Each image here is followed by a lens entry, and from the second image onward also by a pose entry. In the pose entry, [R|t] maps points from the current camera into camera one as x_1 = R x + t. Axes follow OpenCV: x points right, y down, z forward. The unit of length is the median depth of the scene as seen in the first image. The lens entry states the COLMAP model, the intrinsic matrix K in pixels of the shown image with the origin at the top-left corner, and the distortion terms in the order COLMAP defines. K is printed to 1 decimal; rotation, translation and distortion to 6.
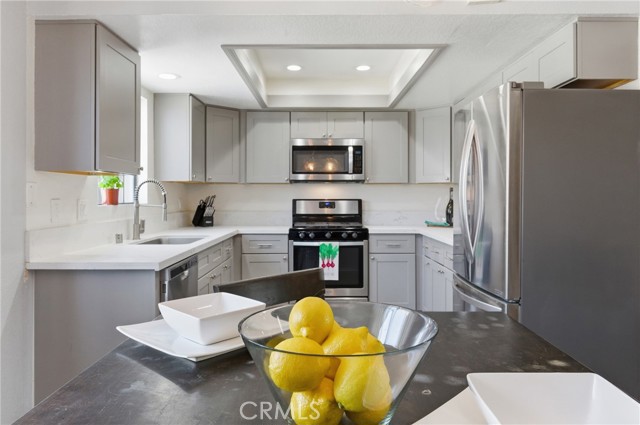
lens RADIAL K [[485.6, 0, 335.6], [0, 485.6, 201.9], [0, 0, 1]] dist [0.004202, -0.009466]
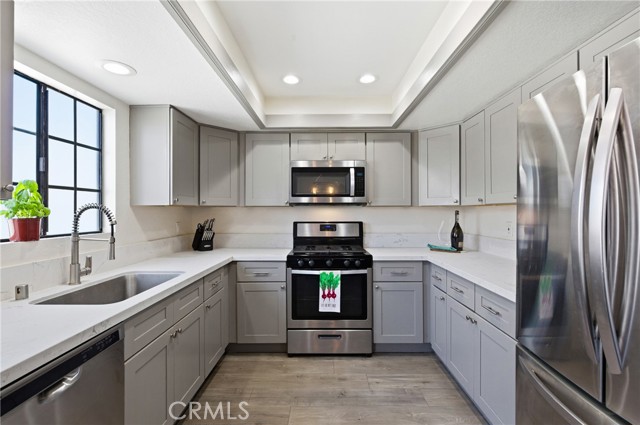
lens RADIAL K [[293.2, 0, 321.2], [0, 293.2, 211.1], [0, 0, 1]] dist [0.000086, -0.002000]
pose [[0.999125, -0.000980, -0.041817, -0.006601], [0.000598, 0.999958, -0.009144, -0.024653], [0.041824, 0.009111, 0.999083, 0.433311]]
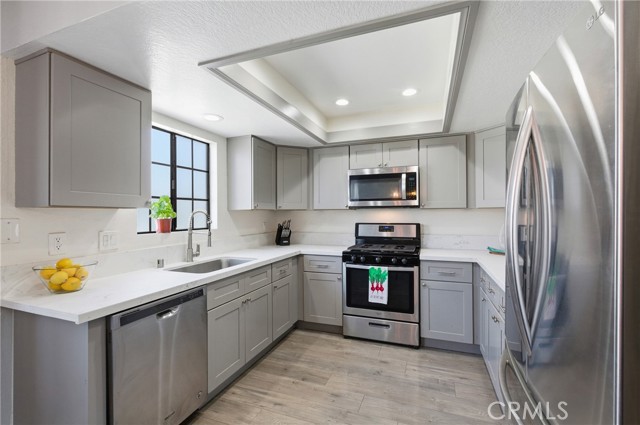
lens RADIAL K [[293.2, 0, 325.7], [0, 293.2, 213.4], [0, 0, 1]] dist [0.000086, -0.002000]
pose [[0.923594, -0.003354, -0.383357, 0.120820], [0.000511, 0.999972, -0.007517, -0.025253], [0.383372, 0.006747, 0.923569, 0.369998]]
